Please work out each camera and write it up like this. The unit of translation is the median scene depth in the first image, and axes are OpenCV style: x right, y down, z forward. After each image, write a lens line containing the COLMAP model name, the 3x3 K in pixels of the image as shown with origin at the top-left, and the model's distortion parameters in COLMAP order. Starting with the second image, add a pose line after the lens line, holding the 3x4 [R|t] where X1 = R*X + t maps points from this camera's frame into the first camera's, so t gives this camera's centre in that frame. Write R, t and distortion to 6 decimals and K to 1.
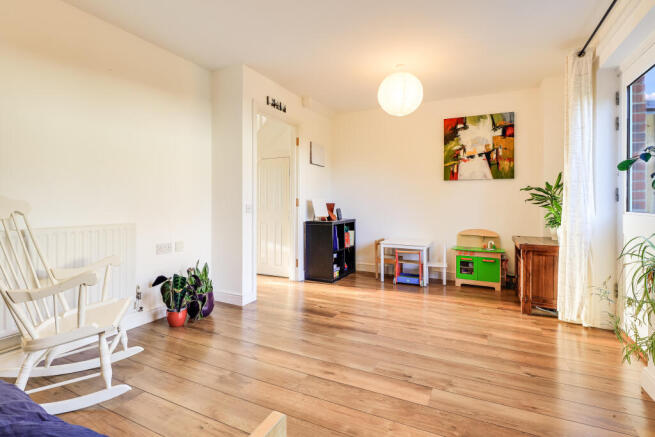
lens RADIAL K [[334.1, 0, 326.2], [0, 334.1, 203.0], [0, 0, 1]] dist [0.000141, -0.000256]
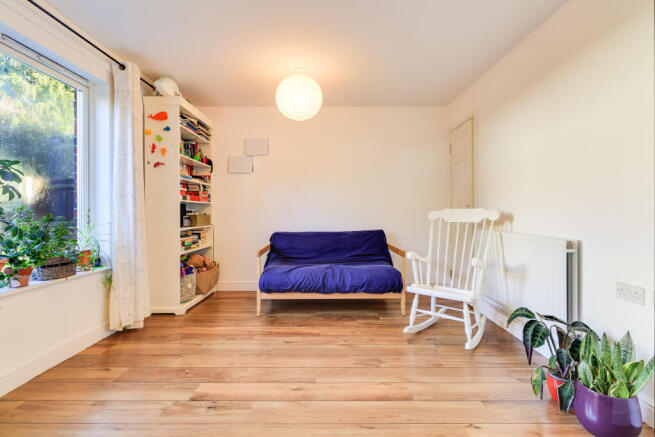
lens RADIAL K [[313.2, 0, 327.5], [0, 313.2, 218.5], [0, 0, 1]] dist [-0.000322, 0.000139]
pose [[-0.896597, 0.007328, -0.442787, 0.336274], [-0.002606, 0.999758, 0.021823, -0.005165], [0.442840, 0.020721, -0.896361, 1.895162]]
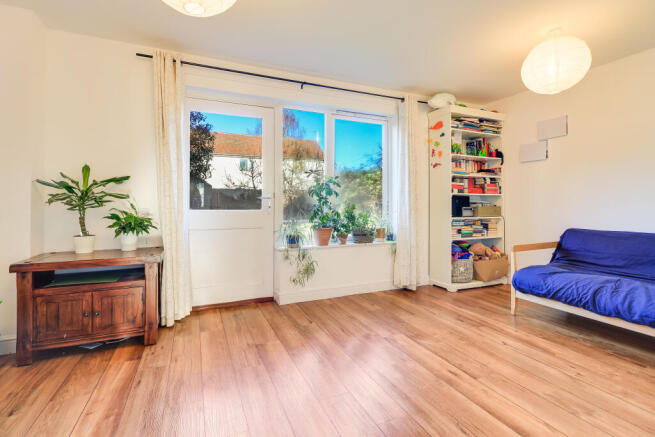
lens RADIAL K [[304.8, 0, 328.1], [0, 304.8, 211.4], [0, 0, 1]] dist [0.001216, 0.000130]
pose [[-0.772236, -0.020686, 0.634999, -0.282943], [-0.002946, 0.999576, 0.028980, -0.005551], [-0.635329, 0.020509, -0.771969, 1.998357]]
